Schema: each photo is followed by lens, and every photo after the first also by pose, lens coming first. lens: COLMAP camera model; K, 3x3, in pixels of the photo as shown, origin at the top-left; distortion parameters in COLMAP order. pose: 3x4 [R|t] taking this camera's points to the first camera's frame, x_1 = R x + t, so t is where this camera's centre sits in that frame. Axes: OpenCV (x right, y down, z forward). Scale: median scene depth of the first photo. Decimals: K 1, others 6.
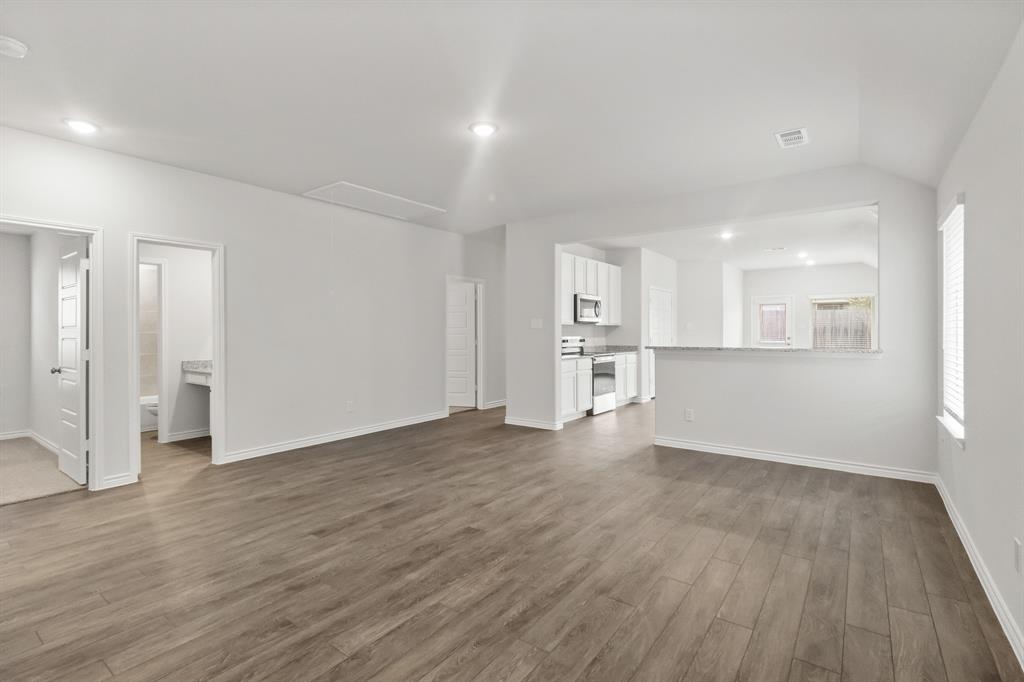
lens RADIAL K [[474.6, 0, 510.1], [0, 474.6, 327.9], [0, 0, 1]] dist [0.001556, 0.000210]
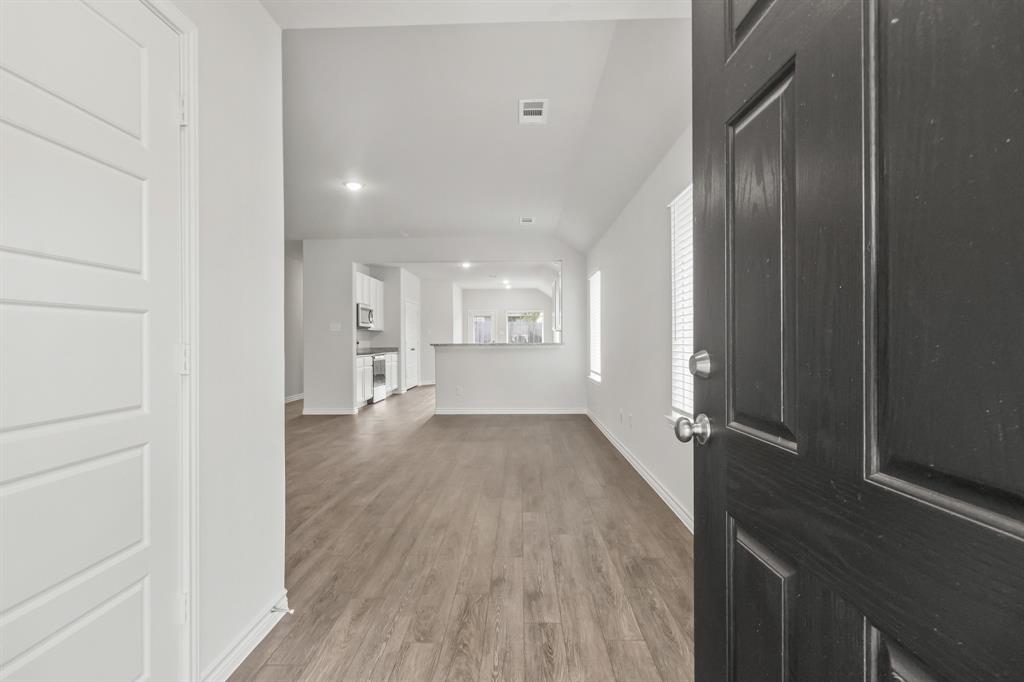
lens RADIAL K [[477.3, 0, 505.7], [0, 477.3, 339.2], [0, 0, 1]] dist [0.002596, 0.000281]
pose [[0.821207, -0.002103, 0.570627, -0.244986], [-0.000086, 0.999993, 0.003809, 0.014121], [-0.570630, -0.003177, 0.821201, -0.203648]]
